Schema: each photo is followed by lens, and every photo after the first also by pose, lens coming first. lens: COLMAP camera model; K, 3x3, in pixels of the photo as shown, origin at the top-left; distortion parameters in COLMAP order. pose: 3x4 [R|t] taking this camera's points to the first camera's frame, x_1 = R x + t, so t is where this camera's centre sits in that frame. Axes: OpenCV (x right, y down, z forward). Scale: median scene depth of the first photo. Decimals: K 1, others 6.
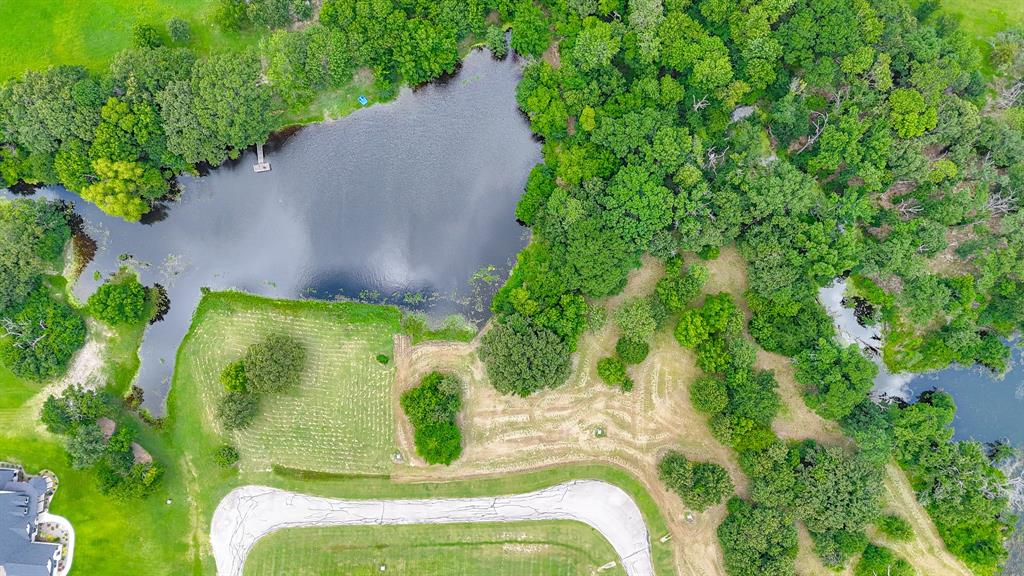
lens RADIAL K [[741.7, 0, 544.9], [0, 741.7, 300.2], [0, 0, 1]] dist [0.061067, -0.053945]
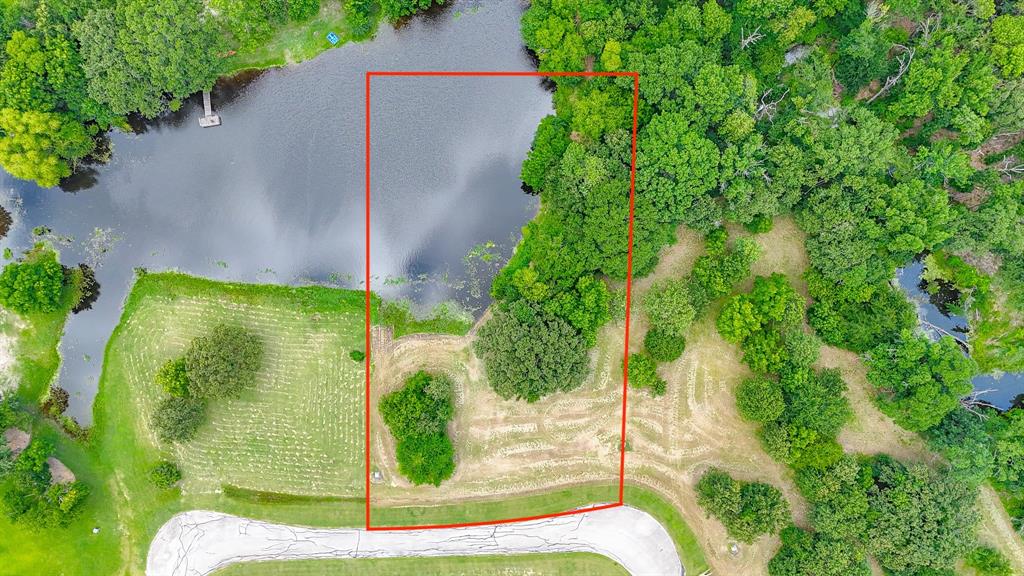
lens RADIAL K [[741.7, 0, 550.6], [0, 741.7, 302.9], [0, 0, 1]] dist [0.061067, -0.053945]
pose [[0.999945, 0.000030, 0.010480, -0.015263], [-0.000111, 0.999970, 0.007724, 0.015123], [-0.010479, -0.007725, 0.999915, 0.185960]]
